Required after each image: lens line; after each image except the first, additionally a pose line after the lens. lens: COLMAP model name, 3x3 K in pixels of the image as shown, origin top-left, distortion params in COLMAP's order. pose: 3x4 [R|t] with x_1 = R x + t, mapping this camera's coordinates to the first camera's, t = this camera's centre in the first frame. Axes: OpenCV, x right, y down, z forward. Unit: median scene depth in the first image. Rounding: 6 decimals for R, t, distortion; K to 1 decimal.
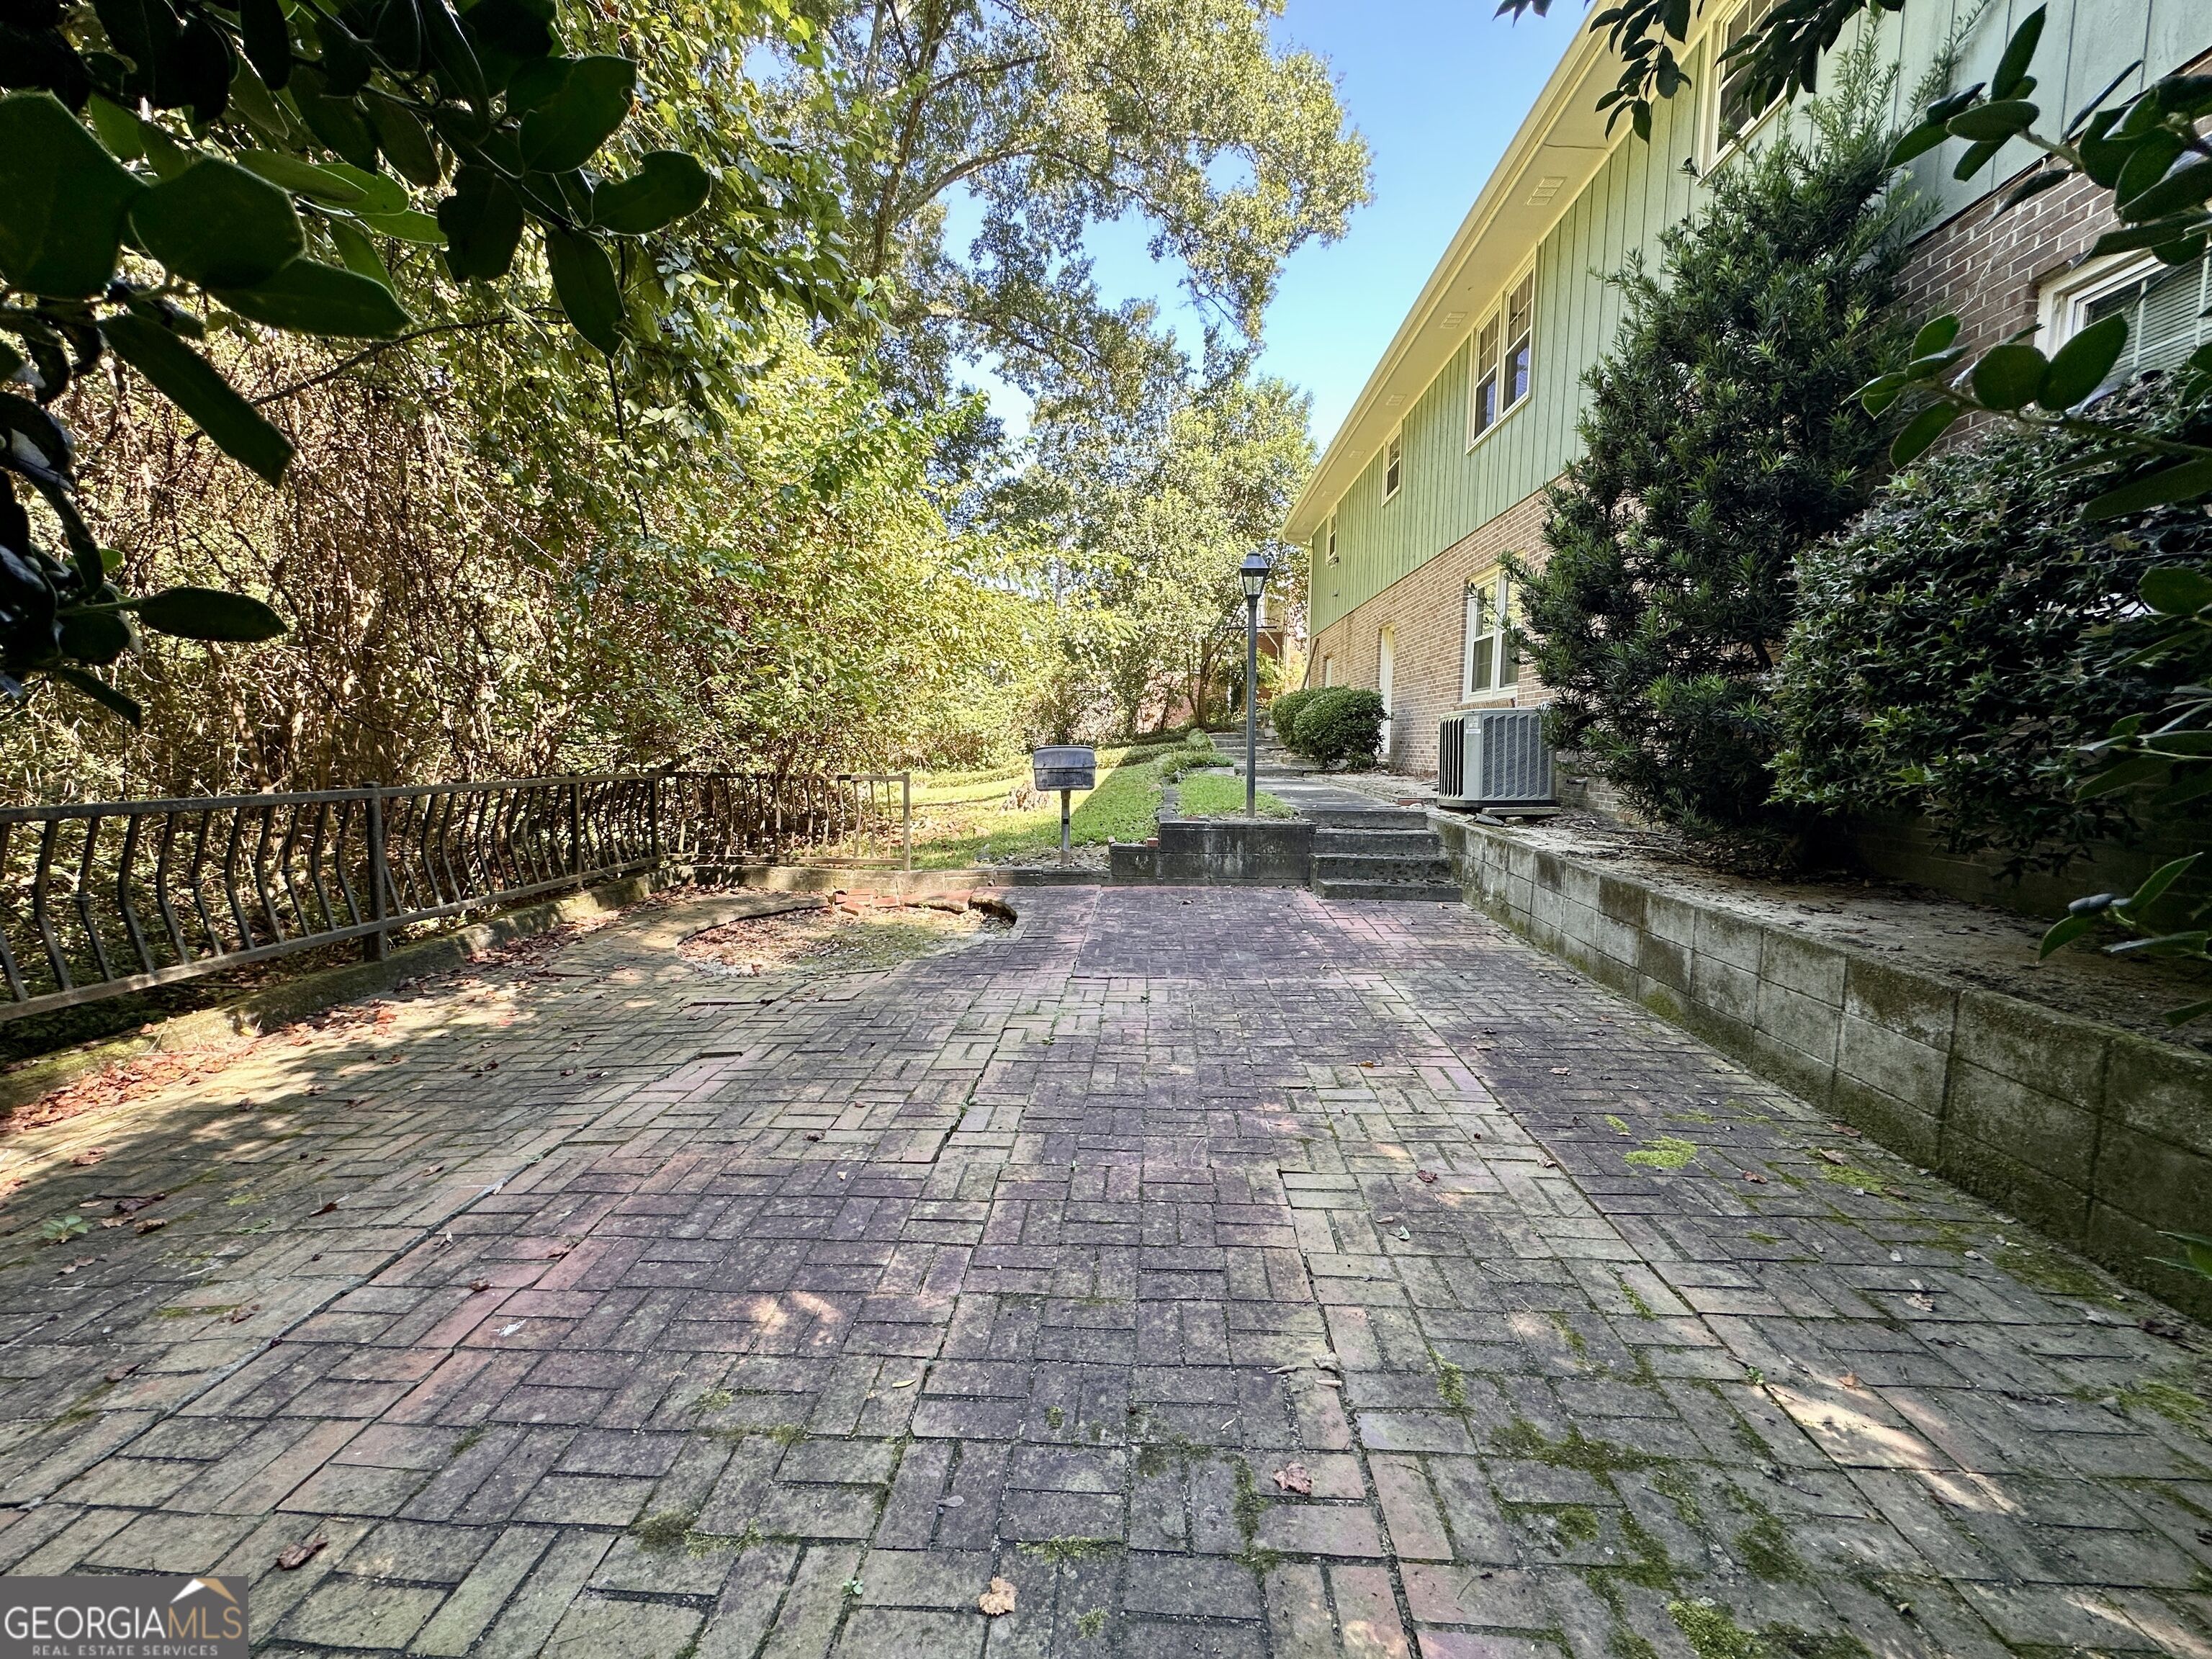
lens RADIAL K [[884.6, 0, 1103.9], [0, 884.6, 826.6], [0, 0, 1]] dist [-0.003097, 0.000493]
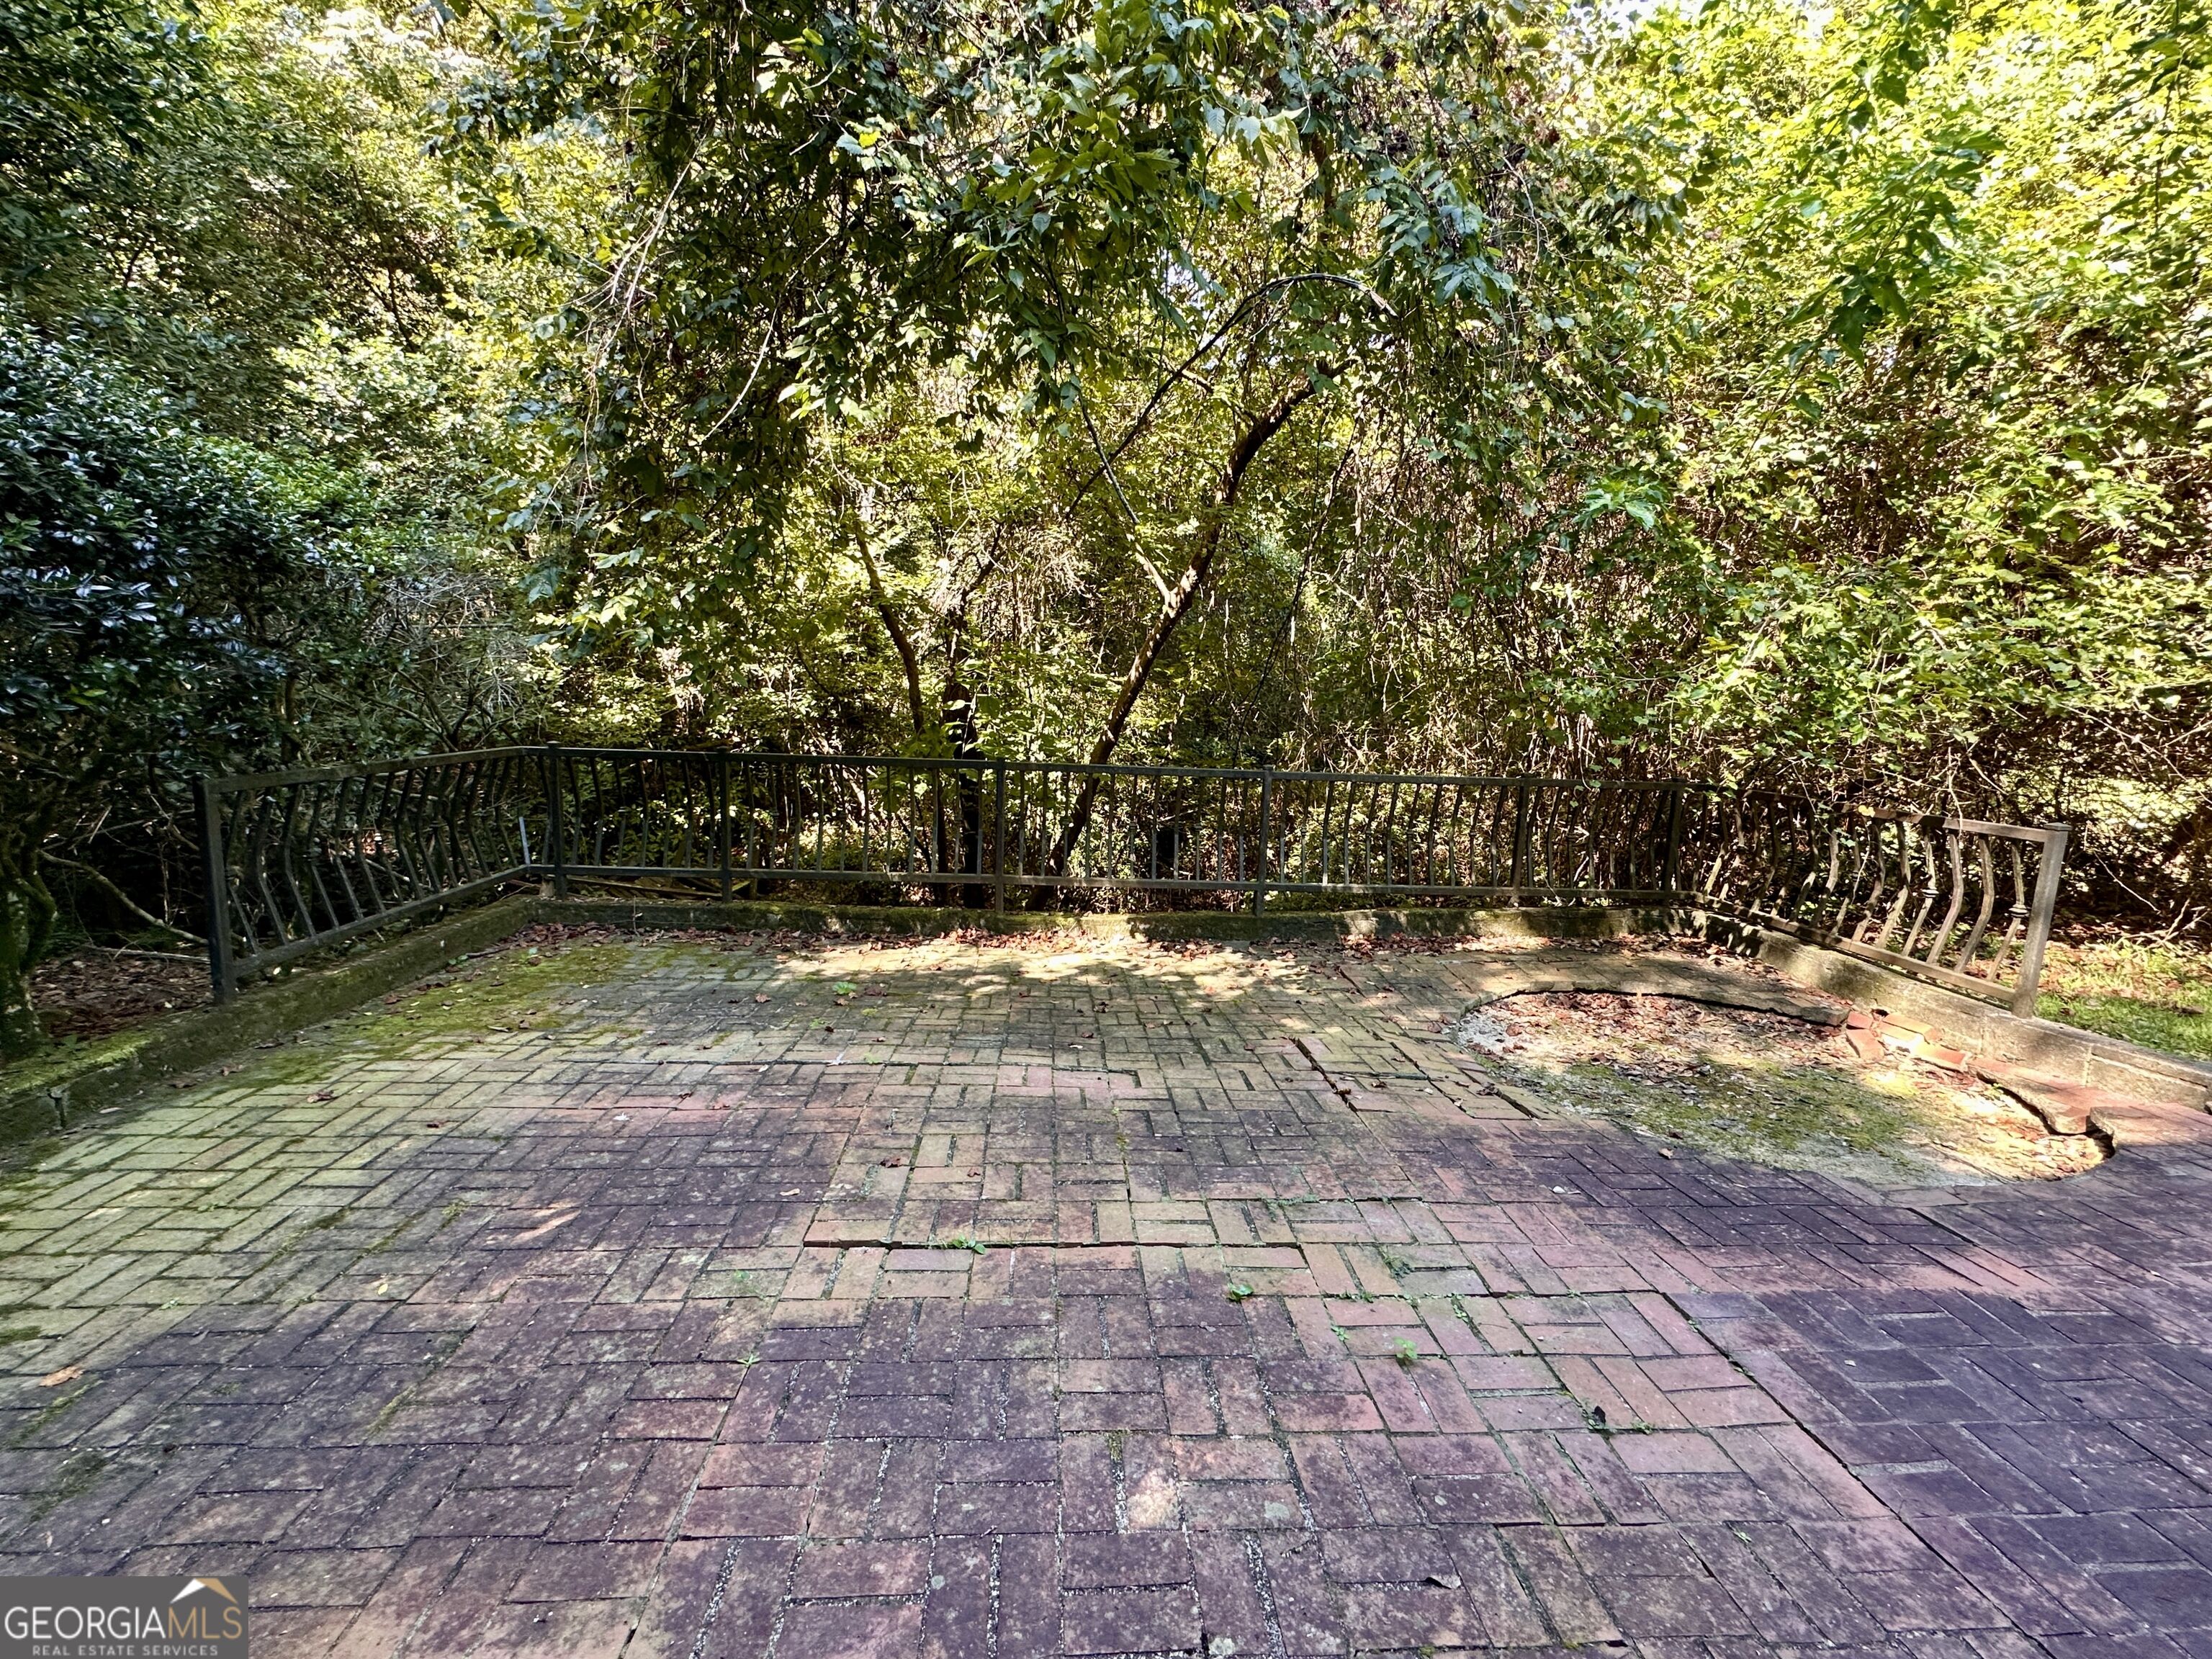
lens RADIAL K [[921.8, 0, 1102.3], [0, 921.8, 823.7], [0, 0, 1]] dist [-0.003744, 0.000030]
pose [[0.107017, 0.123987, -0.986496, 0.256285], [-0.126922, 0.985780, 0.110128, -0.056626], [0.986123, 0.113422, 0.121232, 0.448245]]
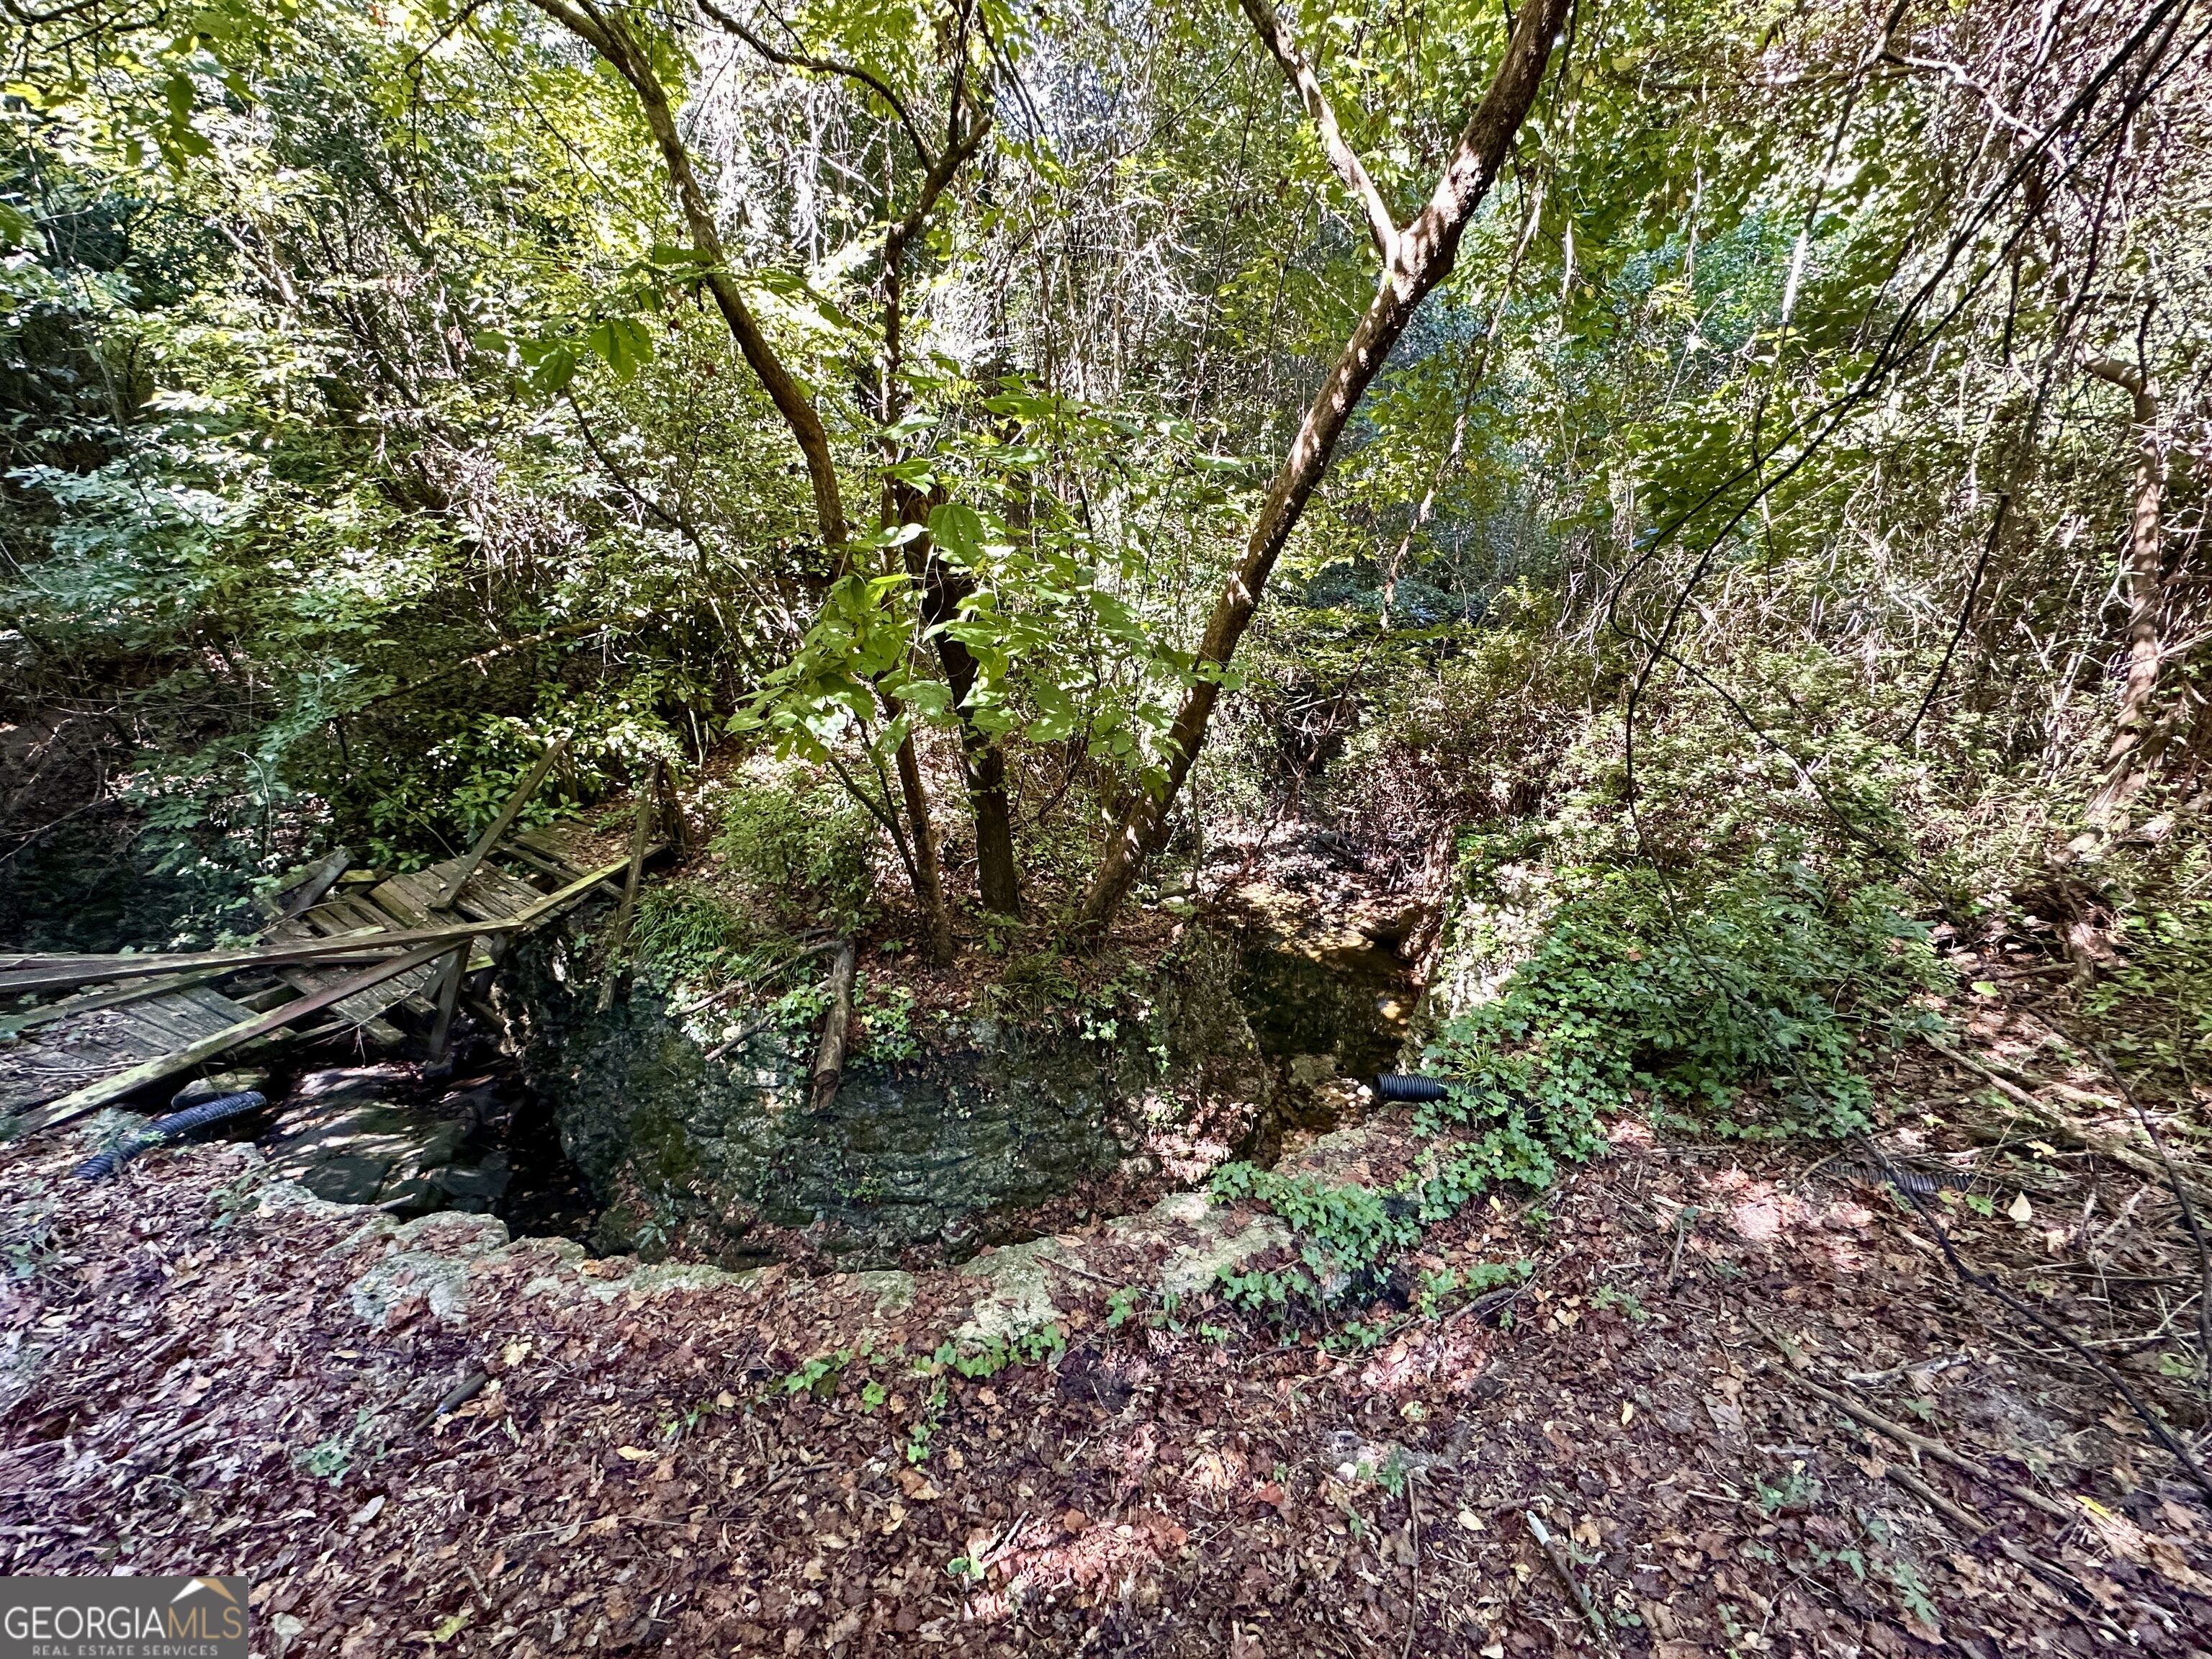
lens RADIAL K [[884.6, 0, 1103.9], [0, 884.6, 826.6], [0, 0, 1]] dist [-0.003097, 0.000493]
pose [[0.003324, 0.289681, -0.957118, -0.594463], [-0.097214, 0.952683, 0.288001, -0.048665], [0.995258, 0.092088, 0.031327, 0.517721]]
